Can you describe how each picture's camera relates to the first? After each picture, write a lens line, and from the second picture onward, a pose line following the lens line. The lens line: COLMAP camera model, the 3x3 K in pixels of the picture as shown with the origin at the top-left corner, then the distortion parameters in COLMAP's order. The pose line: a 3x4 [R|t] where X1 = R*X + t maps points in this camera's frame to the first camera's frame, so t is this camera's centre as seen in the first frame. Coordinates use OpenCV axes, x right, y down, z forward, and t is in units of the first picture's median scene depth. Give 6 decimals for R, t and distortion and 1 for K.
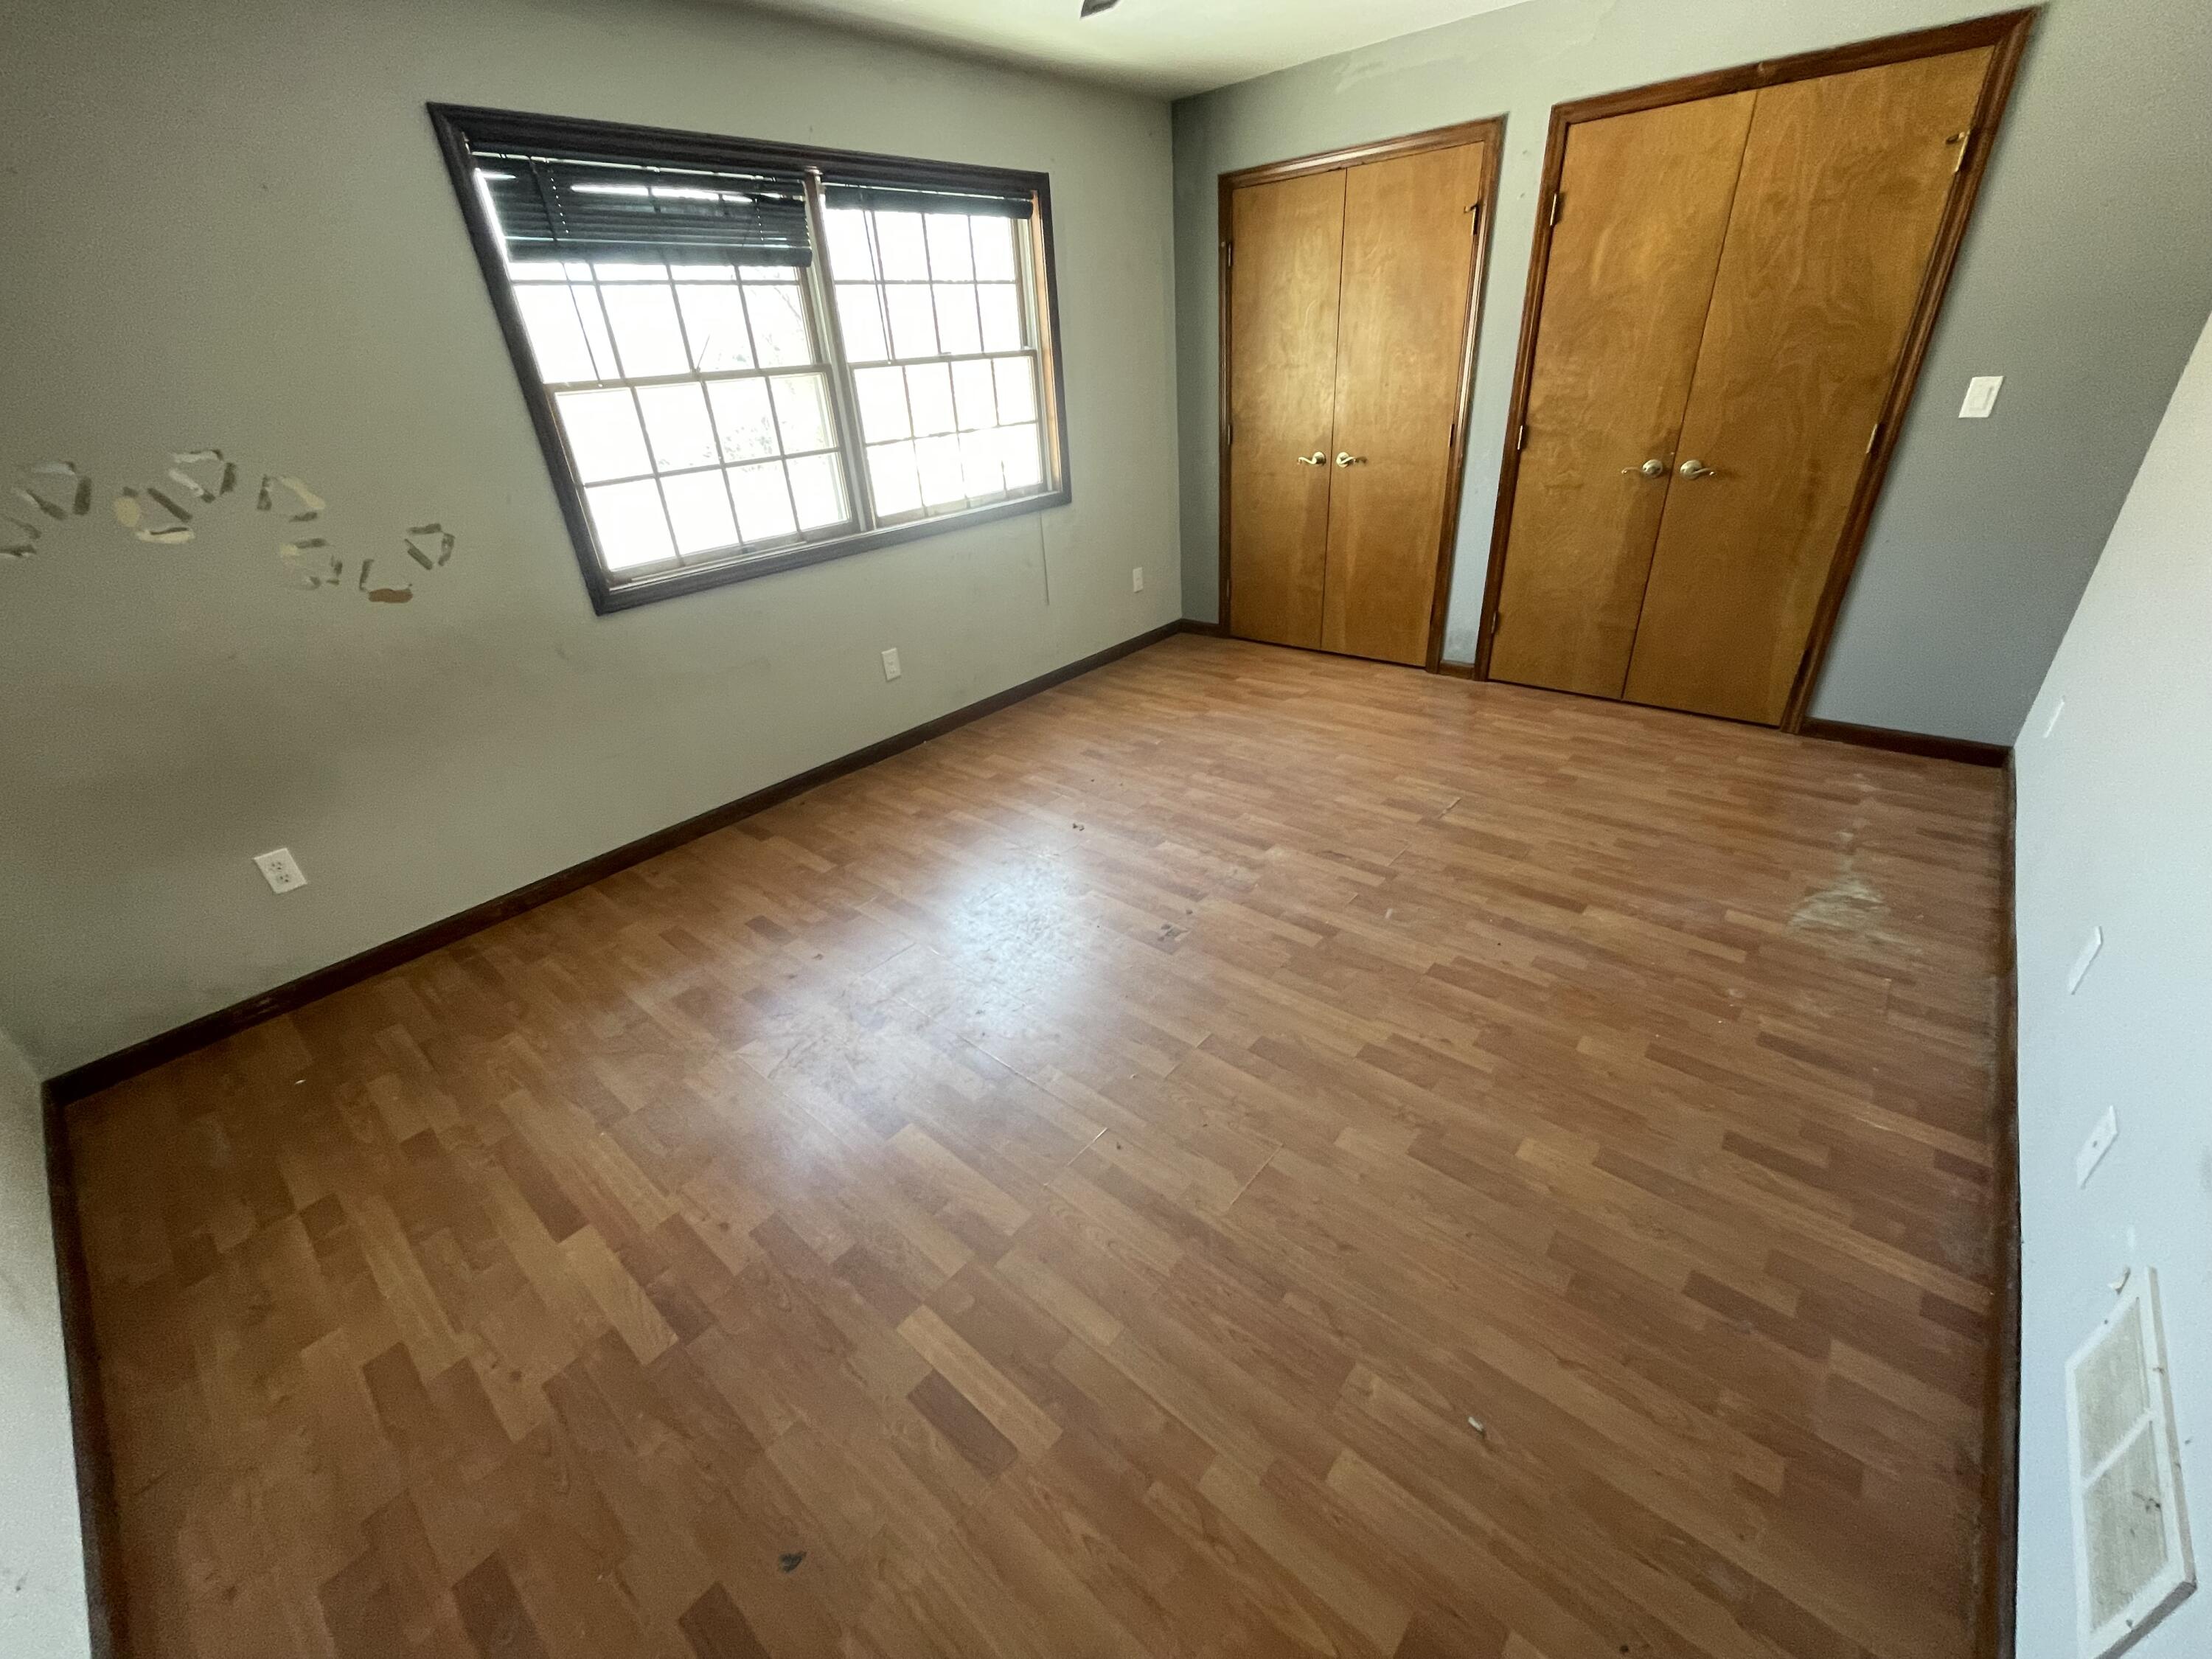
lens RADIAL K [[893.9, 0, 1105.2], [0, 893.9, 847.7], [0, 0, 1]] dist [-0.003653, 0.000933]
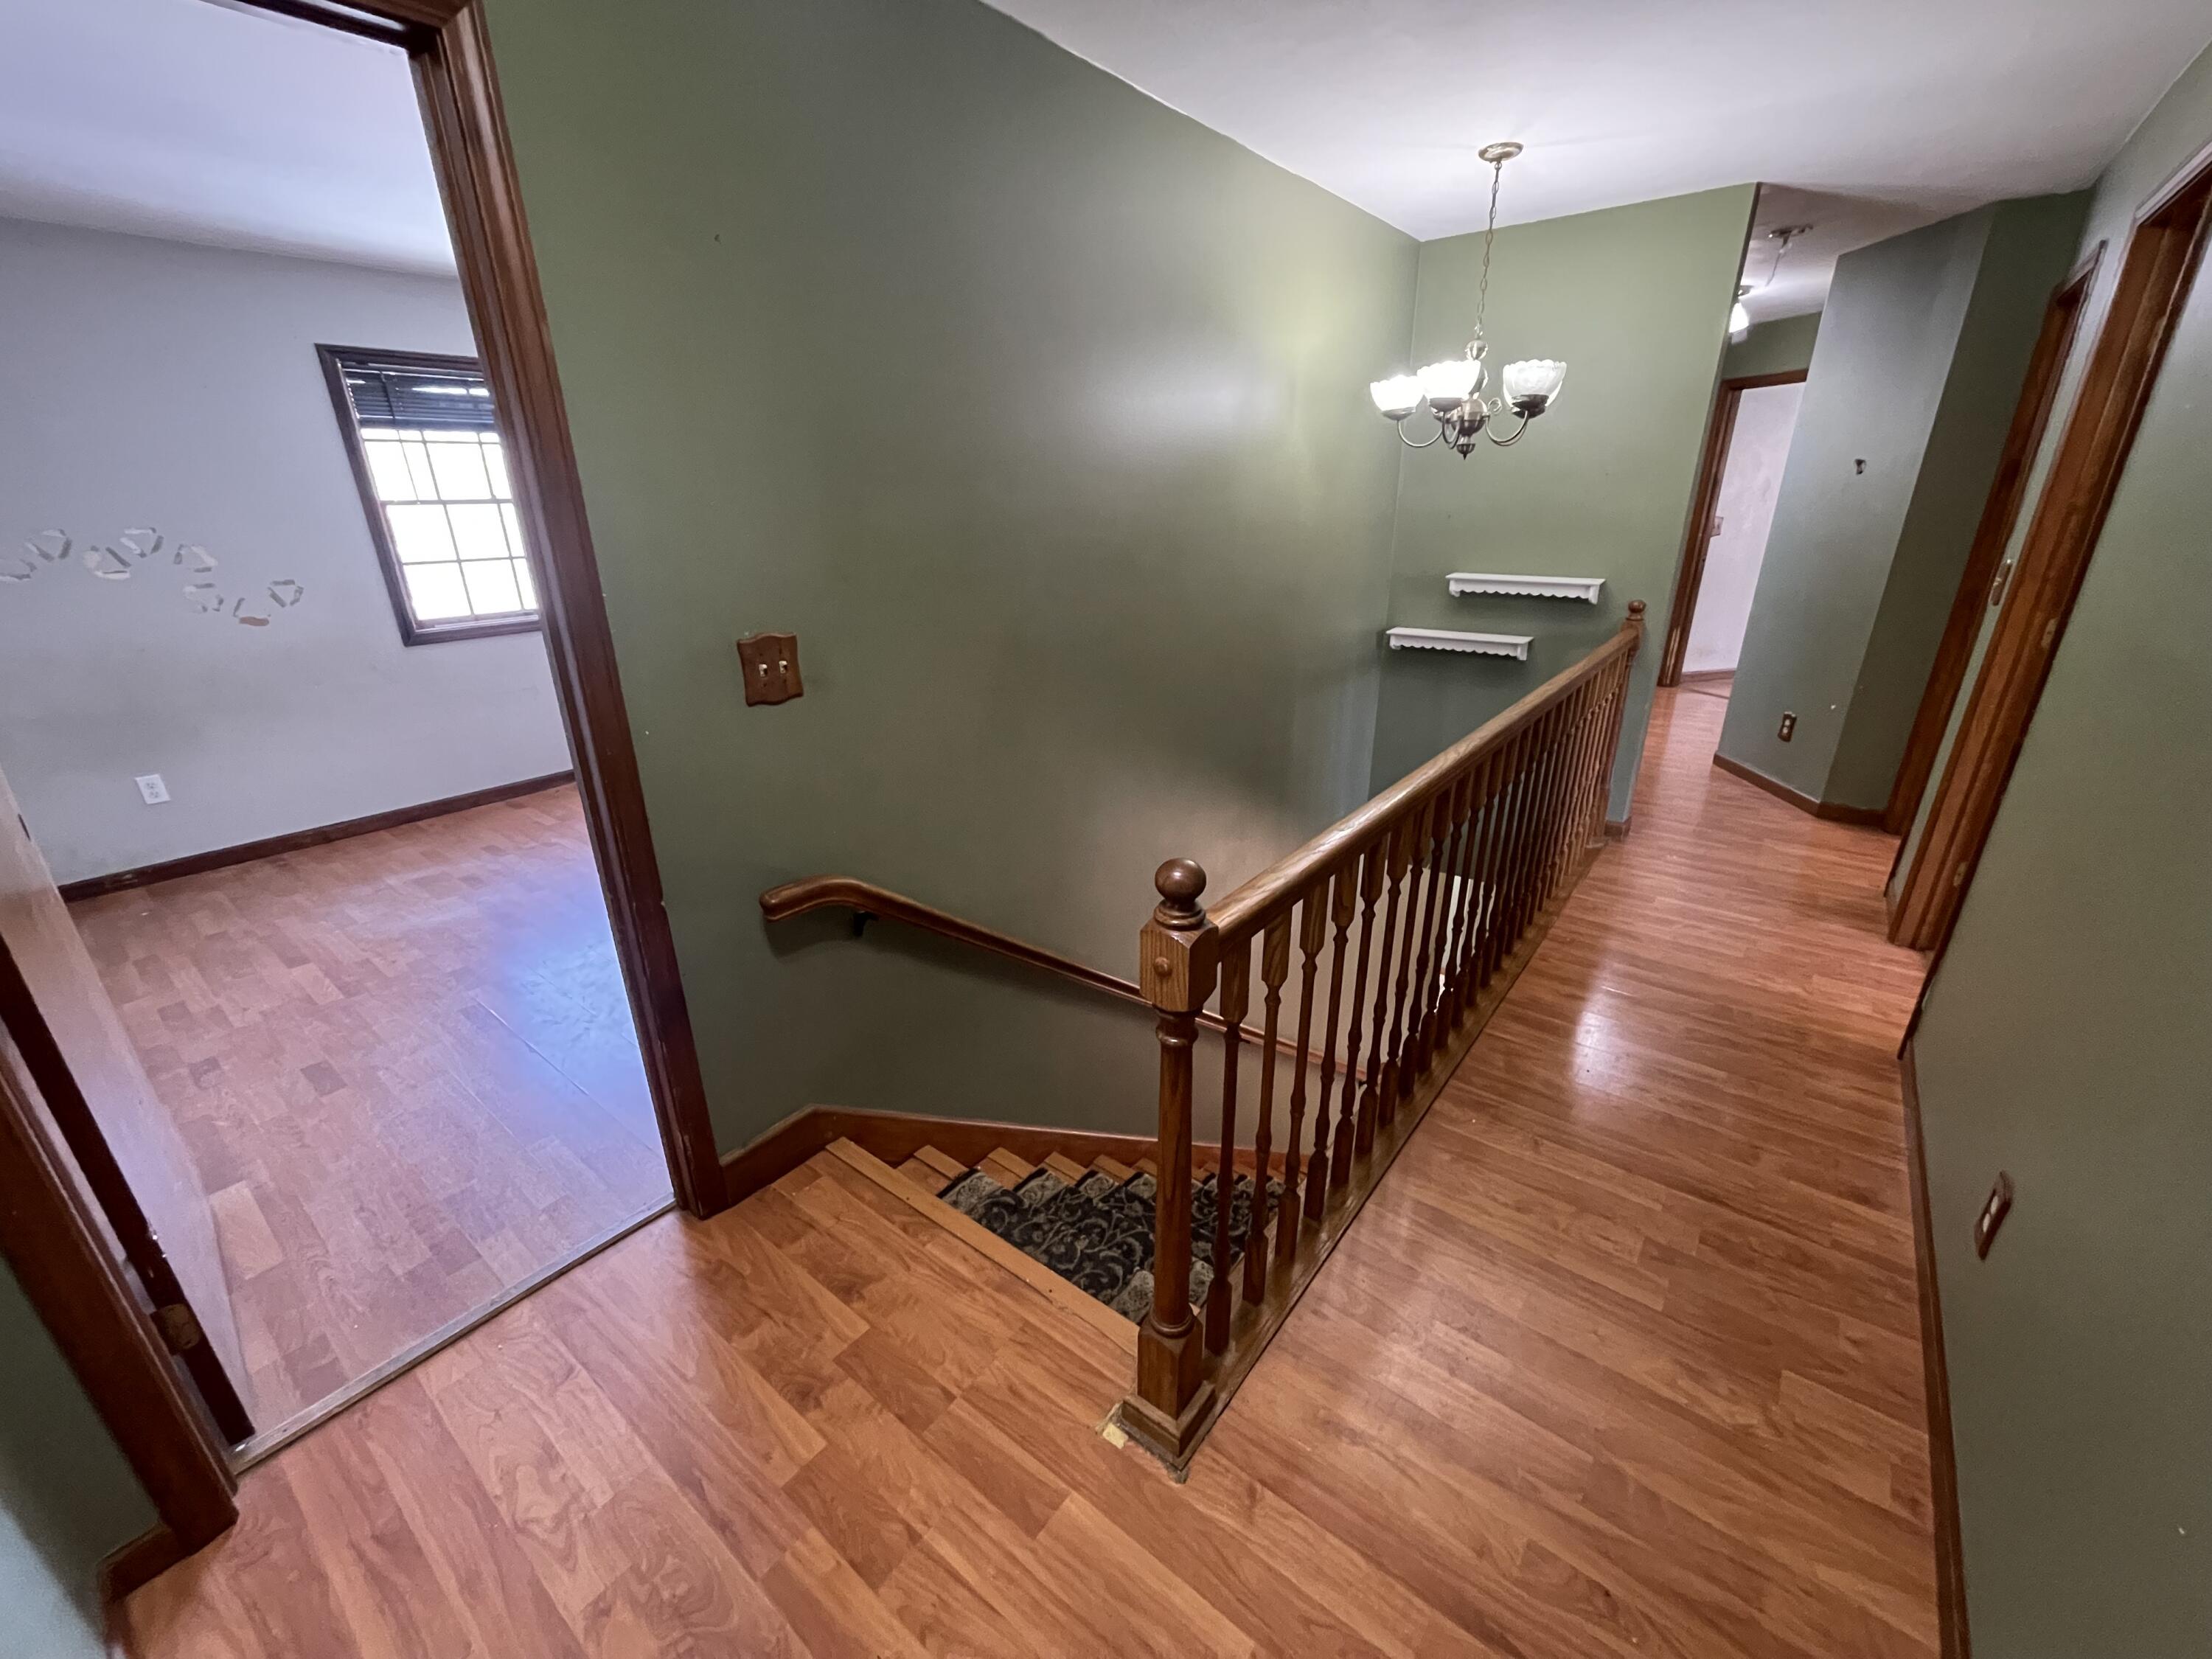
lens RADIAL K [[893.9, 0, 1108.5], [0, 893.9, 842.7], [0, 0, 1]] dist [-0.003653, 0.000933]
pose [[0.997625, 0.023633, 0.064705, 0.624996], [-0.014624, 0.990558, -0.136315, 0.303643], [-0.067315, 0.135045, 0.988550, -0.621017]]
